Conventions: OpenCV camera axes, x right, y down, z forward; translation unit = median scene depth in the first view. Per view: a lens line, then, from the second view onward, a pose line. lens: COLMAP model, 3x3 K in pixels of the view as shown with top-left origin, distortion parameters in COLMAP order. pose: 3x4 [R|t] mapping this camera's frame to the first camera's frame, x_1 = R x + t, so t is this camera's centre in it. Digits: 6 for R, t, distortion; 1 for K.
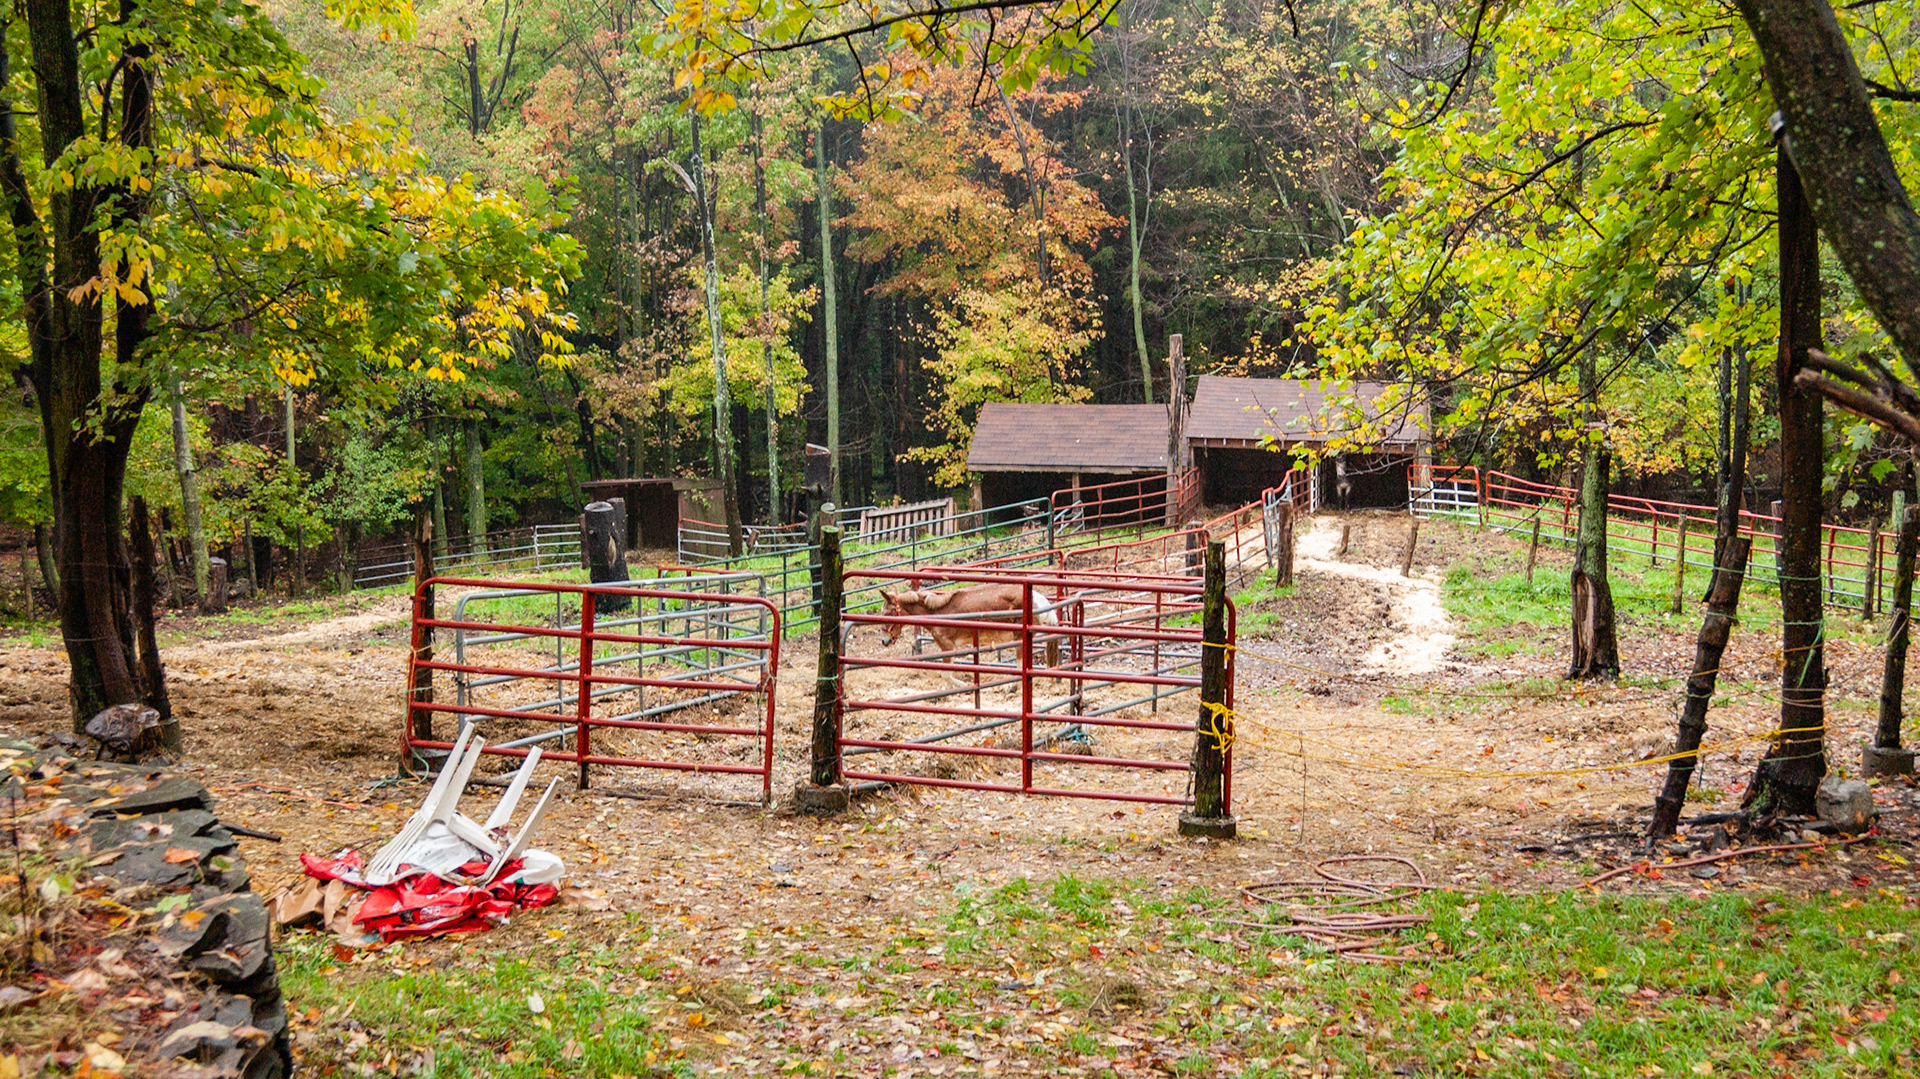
lens RADIAL K [[1690.7, 0, 960.0], [0, 1690.7, 539.5], [0, 0, 1]] dist [-0.048147, 0.005883]
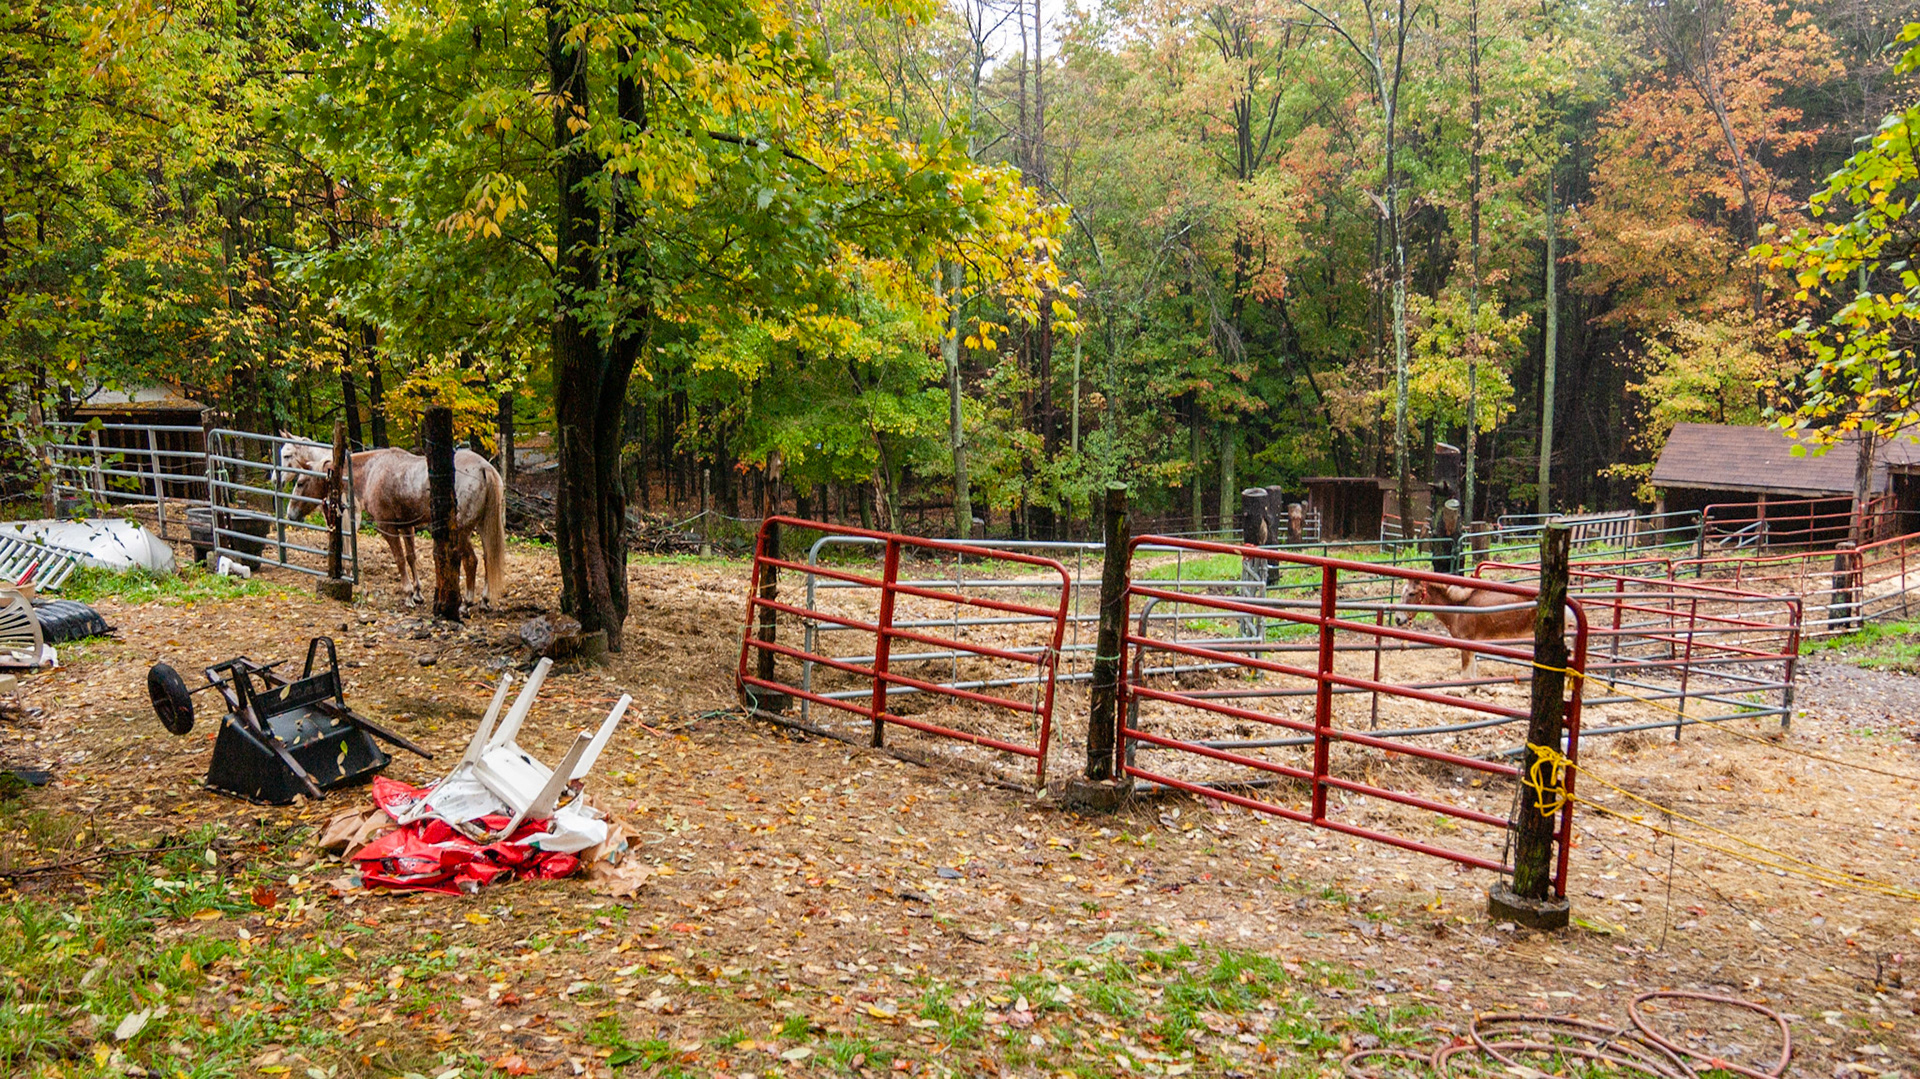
lens RADIAL K [[1439.2, 0, 960.0], [0, 1439.2, 539.5], [0, 0, 1]] dist [-0.087789, 0.055755]
pose [[0.894737, 0.072732, -0.440631, 0.186350], [-0.068682, 0.997321, 0.025157, 0.008846], [0.441281, 0.007755, 0.897336, 0.326612]]
